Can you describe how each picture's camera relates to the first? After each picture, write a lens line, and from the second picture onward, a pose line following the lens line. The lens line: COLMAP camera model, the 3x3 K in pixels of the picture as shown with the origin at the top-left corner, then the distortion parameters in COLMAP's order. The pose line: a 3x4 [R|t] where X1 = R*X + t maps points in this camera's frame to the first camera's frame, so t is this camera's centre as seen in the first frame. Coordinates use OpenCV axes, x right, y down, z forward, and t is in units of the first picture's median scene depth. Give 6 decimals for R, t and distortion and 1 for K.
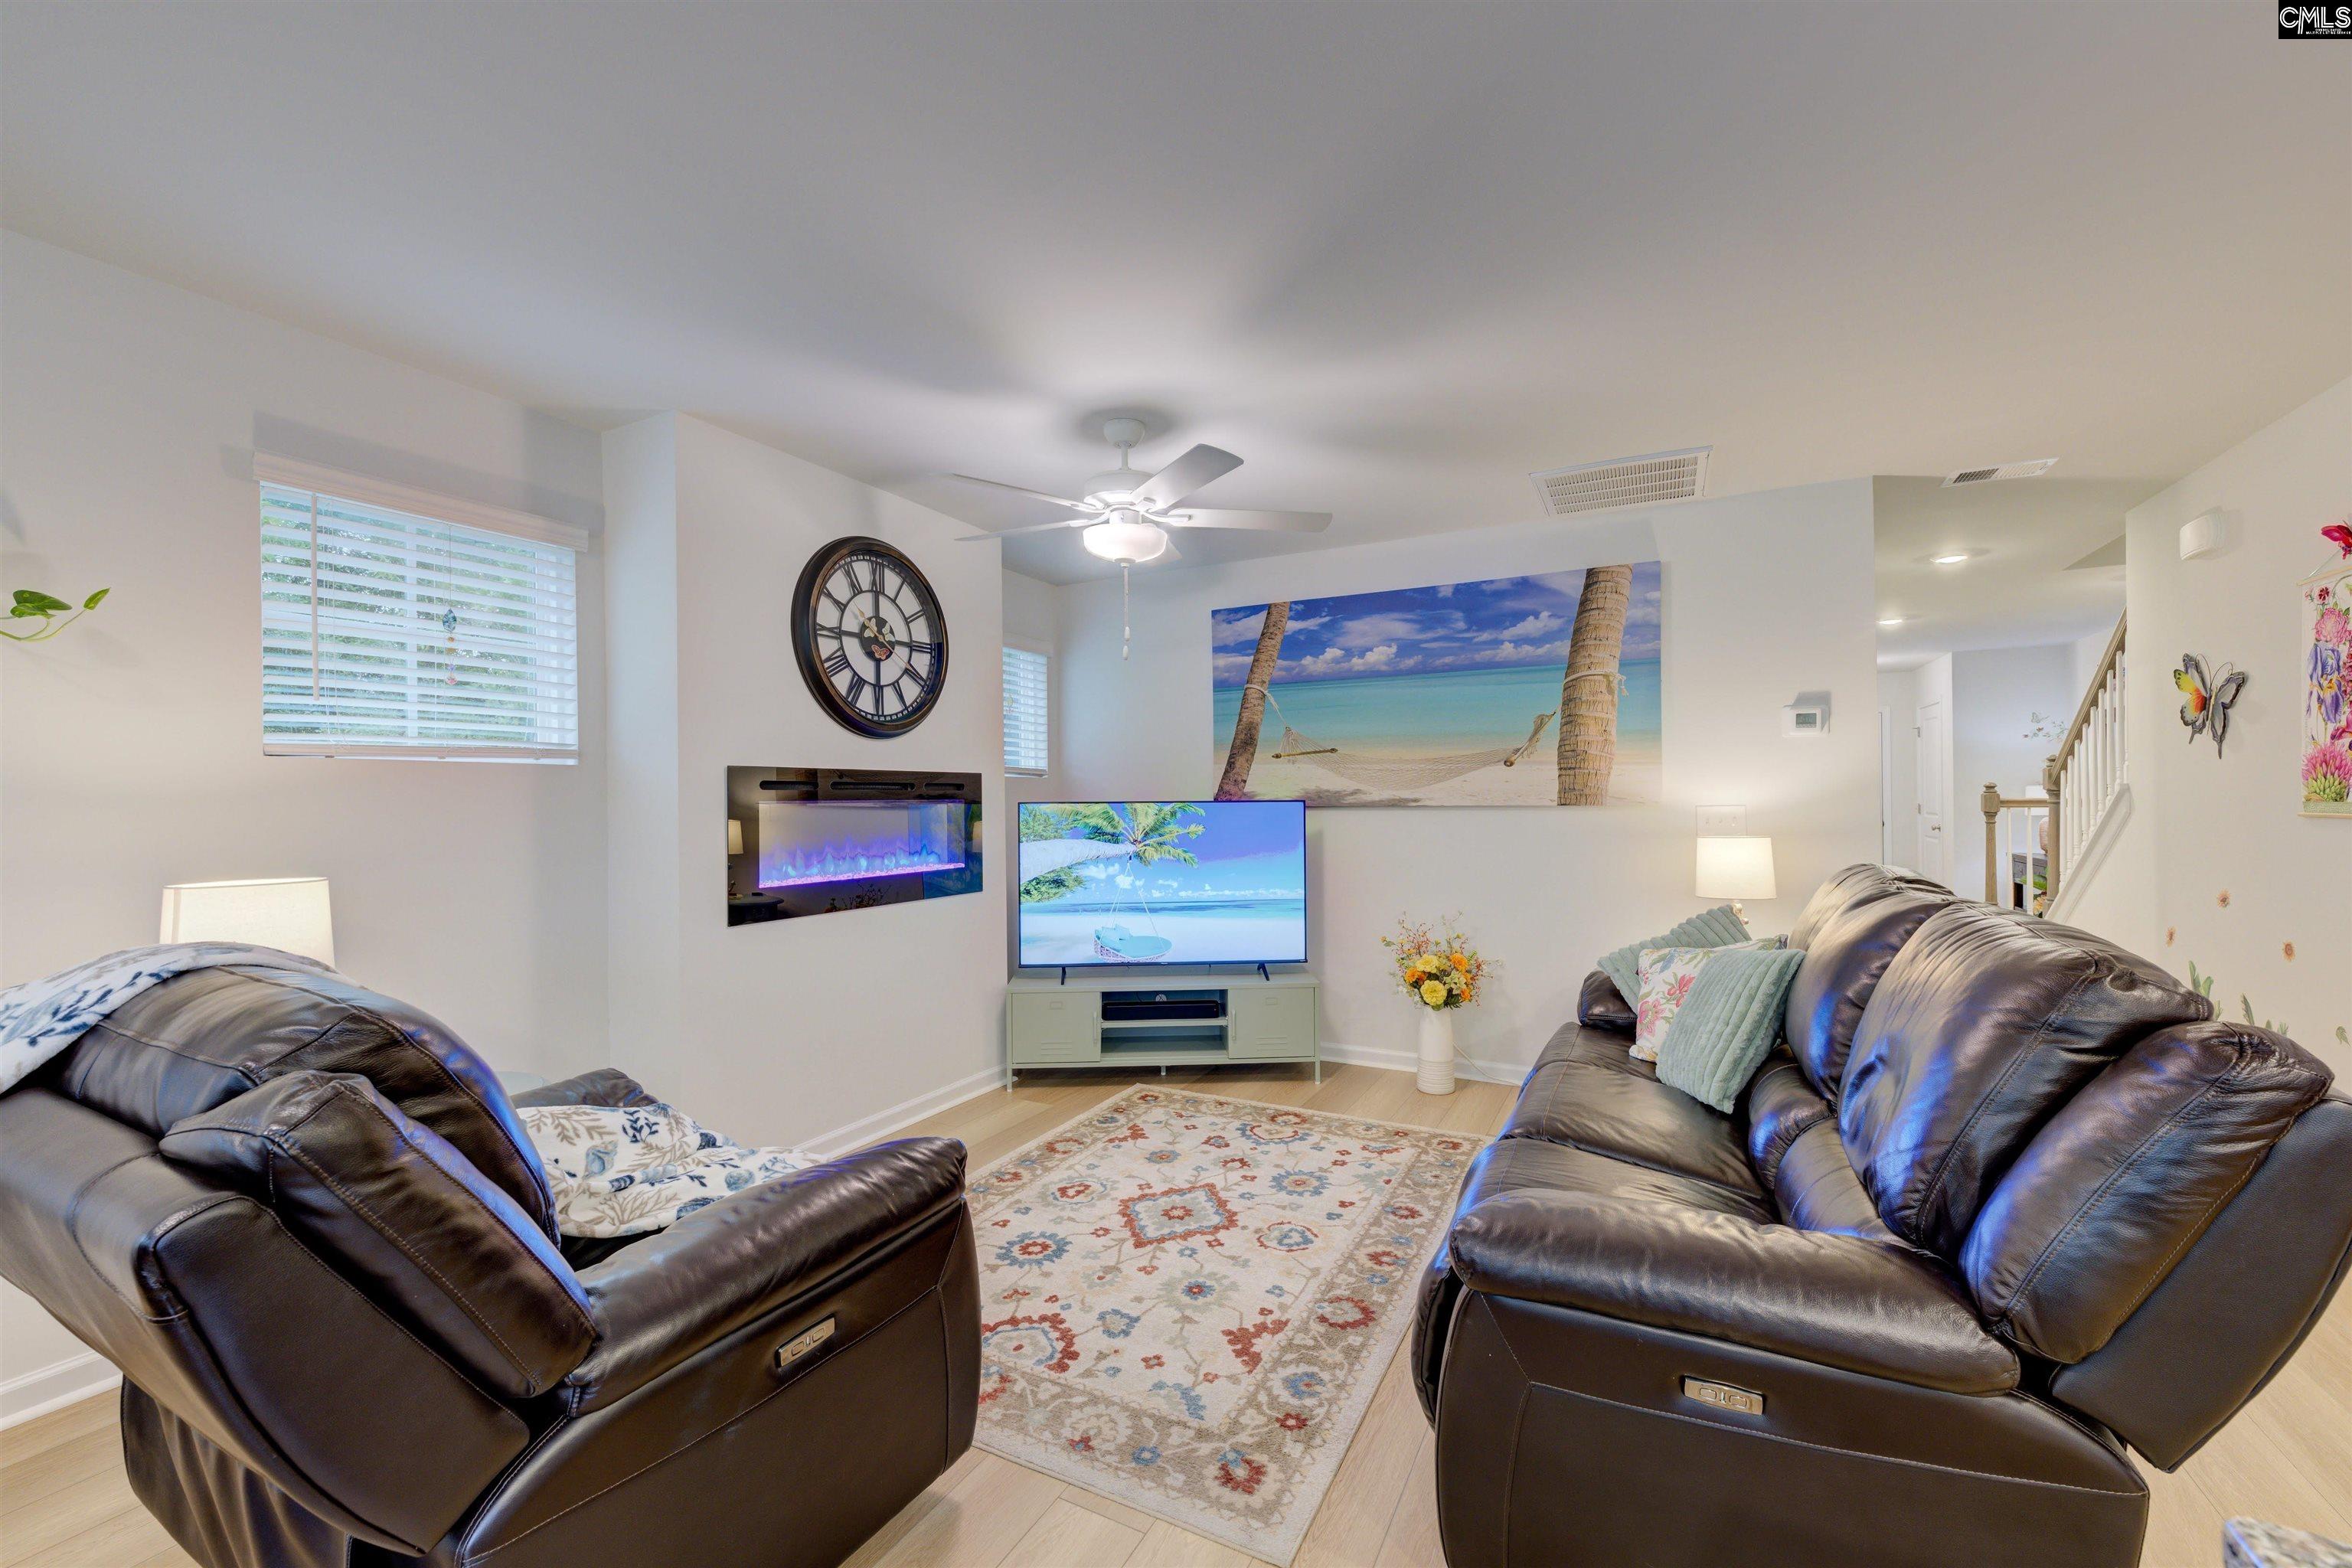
lens RADIAL K [[940.5, 0, 1159.1], [0, 940.5, 793.5], [0, 0, 1]] dist [0.000555, 0.000373]
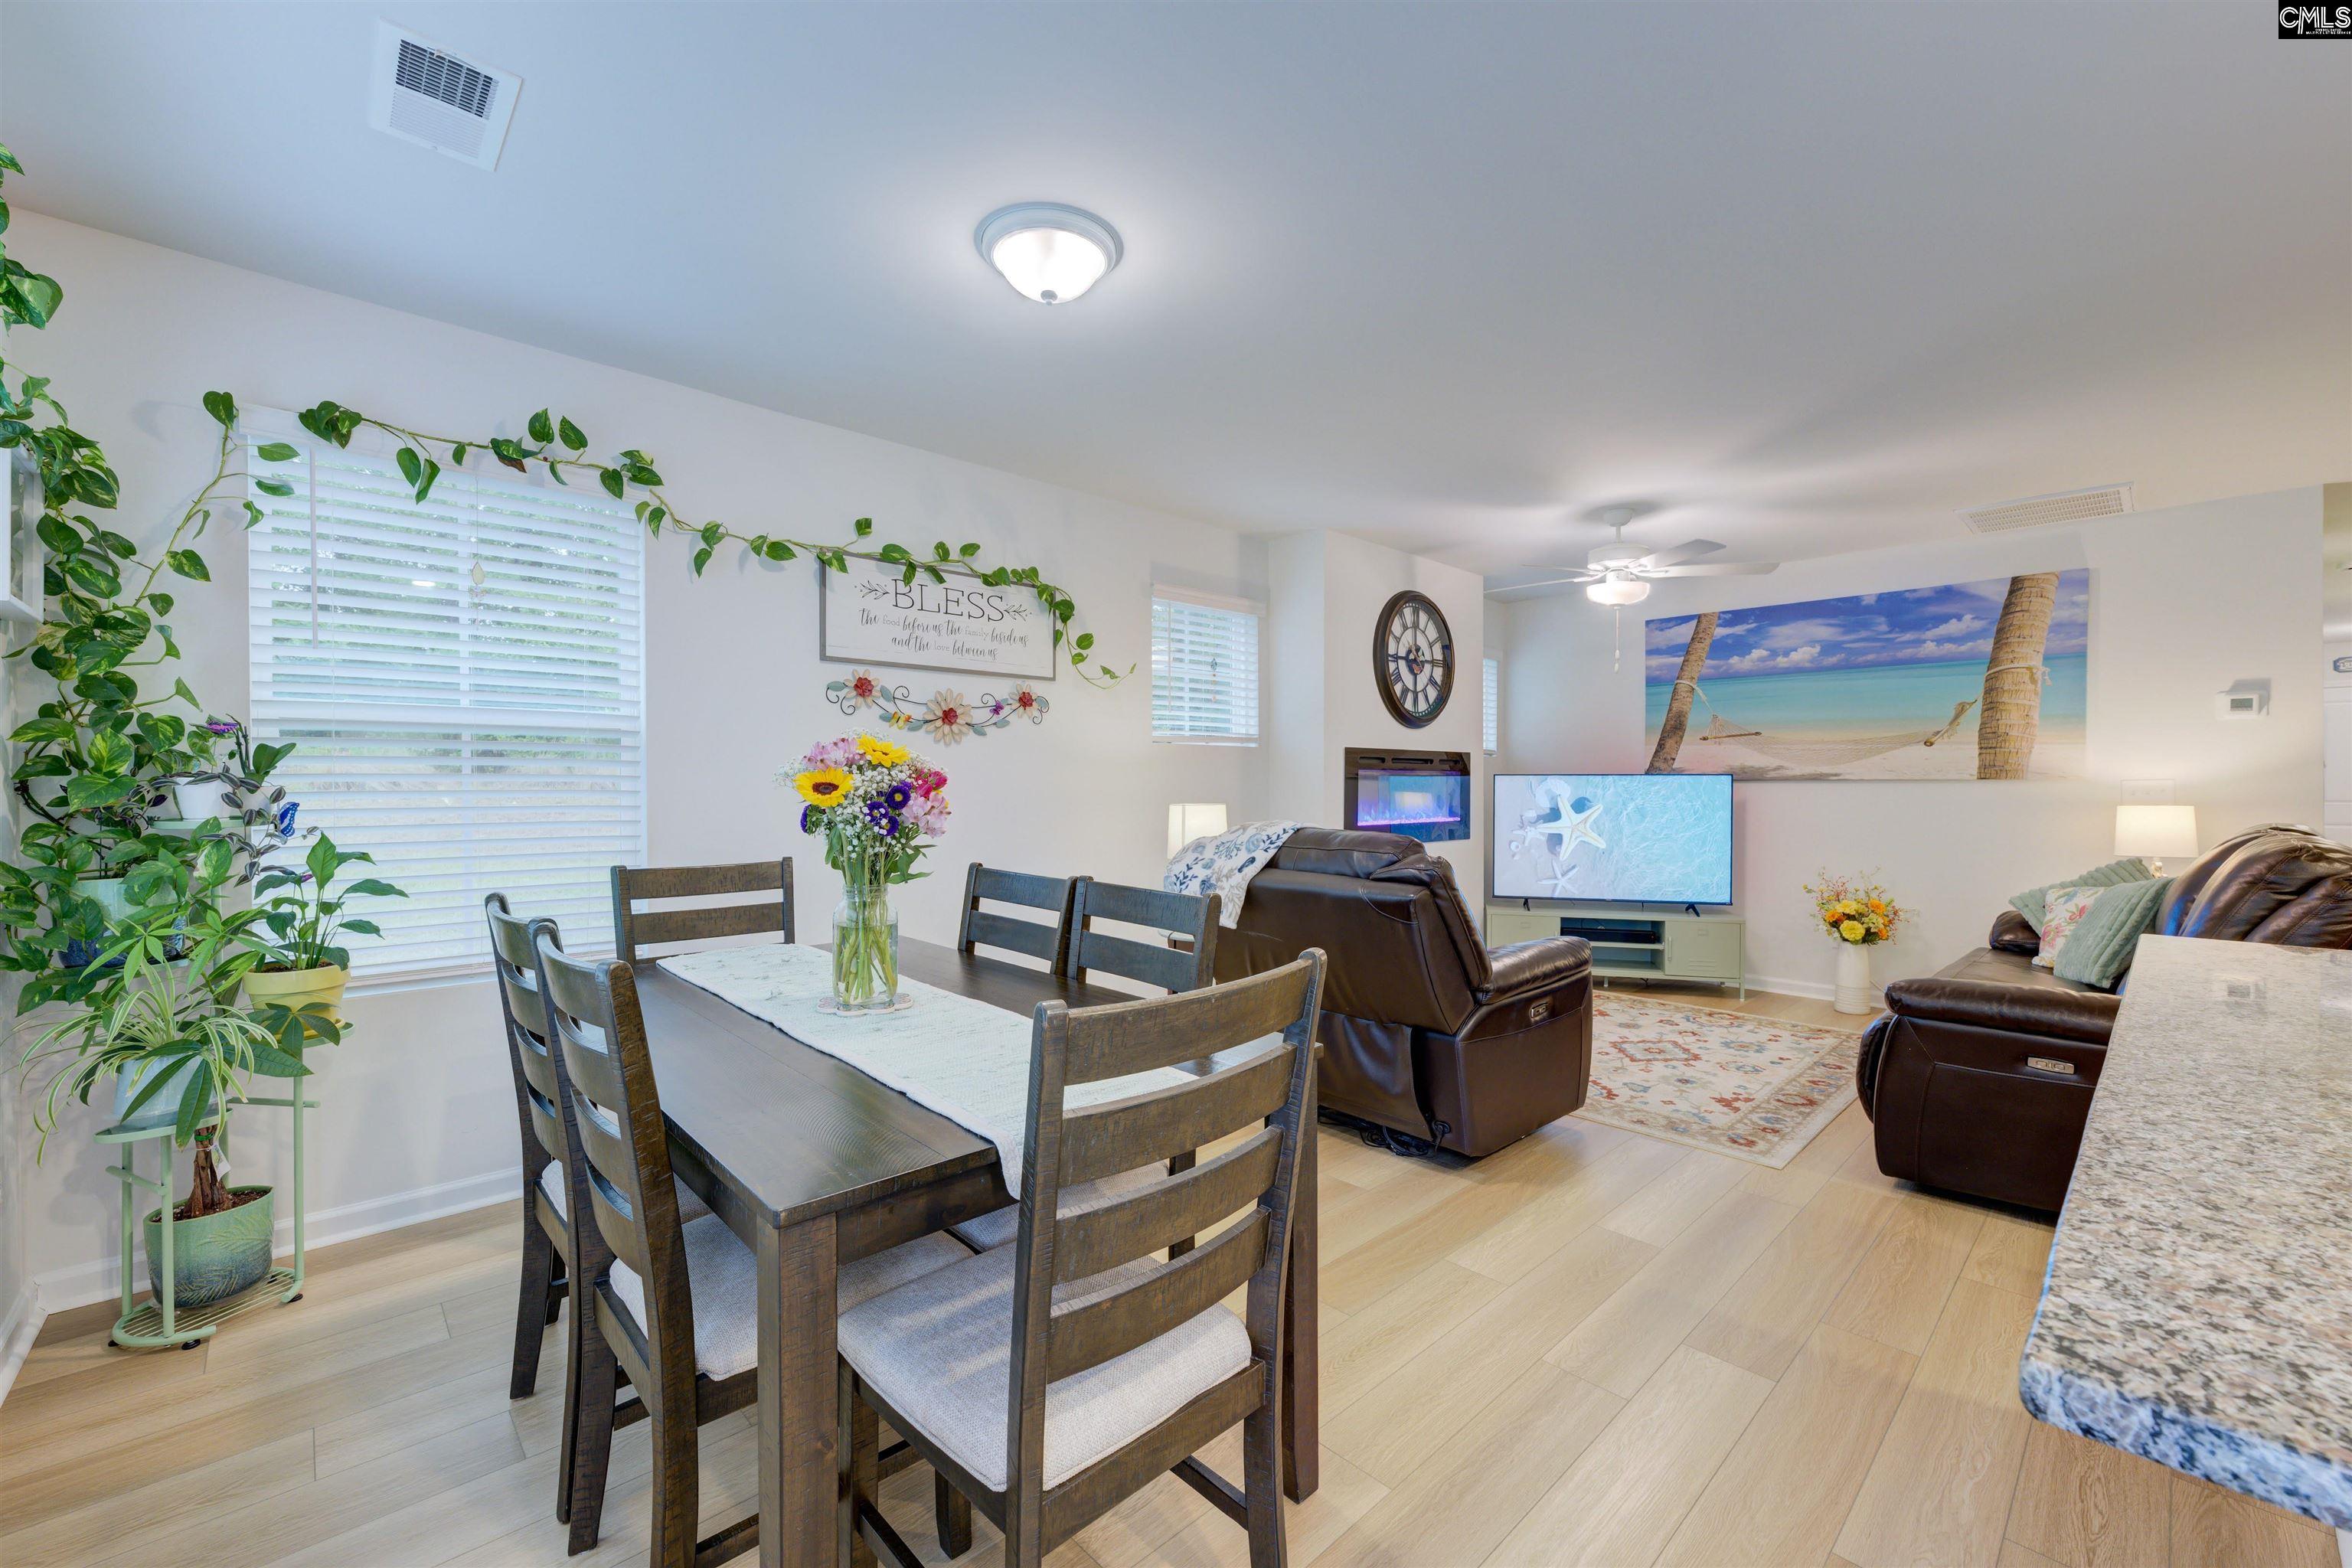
lens RADIAL K [[954.8, 0, 1185.7], [0, 954.8, 792.5], [0, 0, 1]] dist [0.000485, 0.000595]
pose [[0.953719, 0.011776, -0.300470, -0.168868], [-0.006598, 0.999812, 0.018243, 0.014461], [0.300628, -0.015416, 0.953617, -0.457306]]
